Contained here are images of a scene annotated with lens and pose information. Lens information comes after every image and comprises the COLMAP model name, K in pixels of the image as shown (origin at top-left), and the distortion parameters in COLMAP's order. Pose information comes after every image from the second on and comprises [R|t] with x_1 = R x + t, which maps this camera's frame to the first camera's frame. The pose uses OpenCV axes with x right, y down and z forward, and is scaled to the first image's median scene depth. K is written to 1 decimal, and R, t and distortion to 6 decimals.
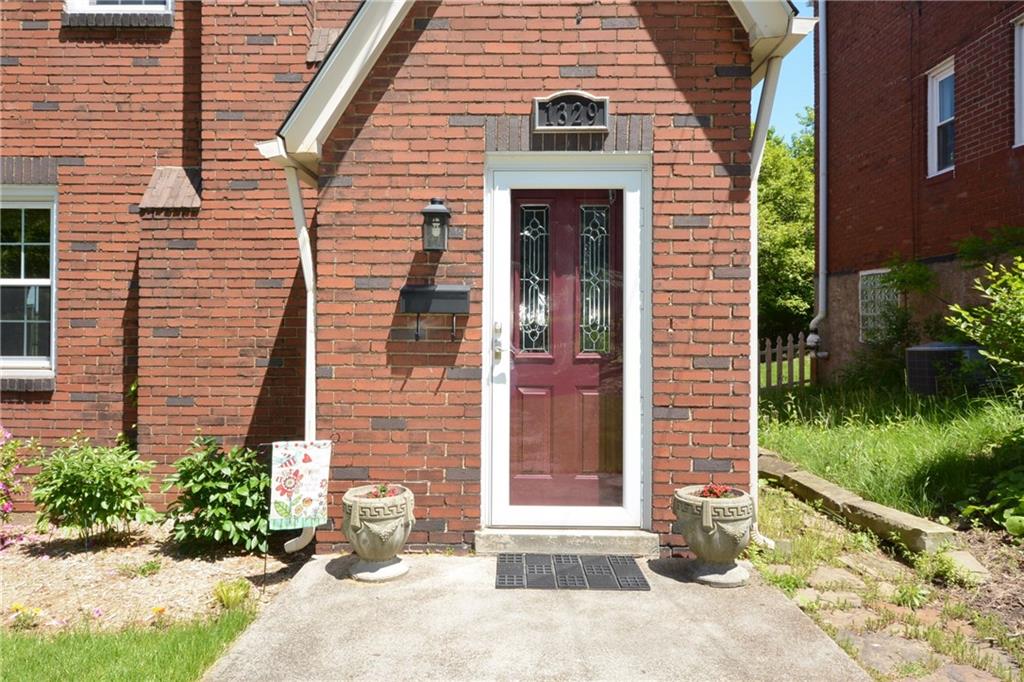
lens RADIAL K [[628.2, 0, 511.4], [0, 628.2, 339.0], [0, 0, 1]] dist [0.004583, 0.009349]
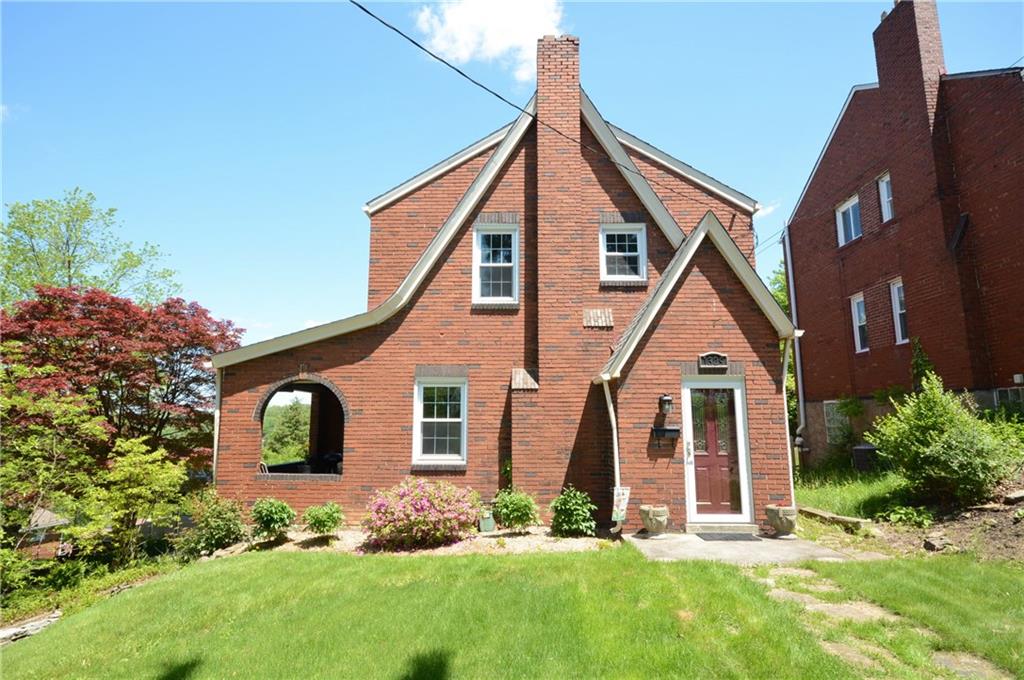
lens RADIAL K [[570.5, 0, 511.2], [0, 570.5, 344.5], [0, 0, 1]] dist [0.007093, 0.001751]
pose [[0.999936, -0.002839, 0.010979, -0.773209], [0.004468, 0.988474, -0.151322, -0.065446], [-0.010422, 0.151361, 0.988424, -1.362751]]
